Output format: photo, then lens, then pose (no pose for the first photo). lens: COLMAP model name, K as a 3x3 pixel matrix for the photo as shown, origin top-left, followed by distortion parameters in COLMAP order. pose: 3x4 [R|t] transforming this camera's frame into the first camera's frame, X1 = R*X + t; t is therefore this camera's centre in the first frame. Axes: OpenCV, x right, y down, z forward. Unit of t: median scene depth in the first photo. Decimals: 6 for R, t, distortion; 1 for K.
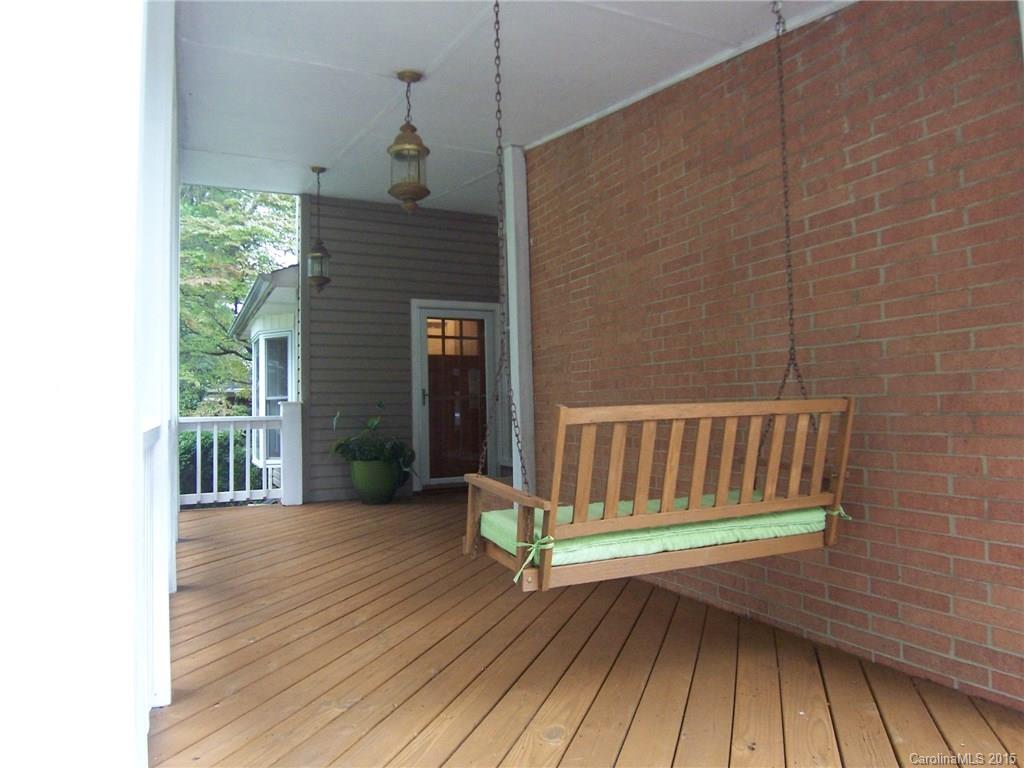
lens RADIAL K [[694.5, 0, 503.8], [0, 694.5, 374.7], [0, 0, 1]] dist [-0.019264, -0.035297]
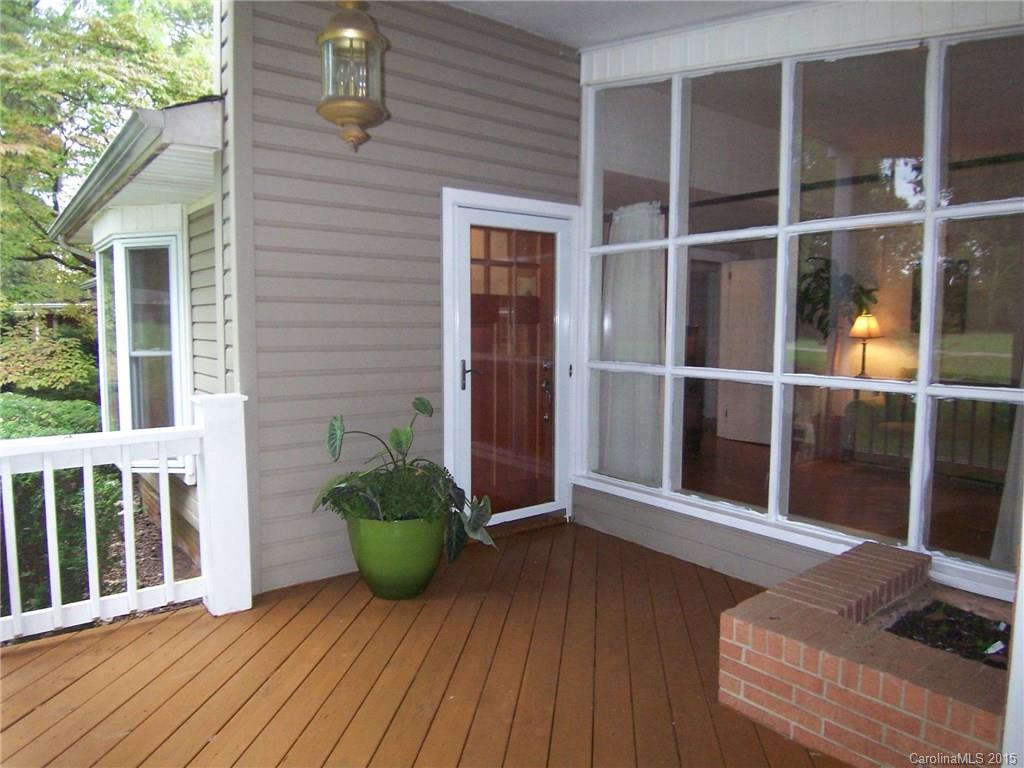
lens RADIAL K [[686.4, 0, 478.7], [0, 686.4, 382.8], [0, 0, 1]] dist [-0.021294, -0.026535]
pose [[0.980722, 0.008565, 0.195220, -0.207018], [-0.035562, 0.990179, 0.135209, -0.034471], [-0.192145, -0.139545, 0.971395, 0.476295]]
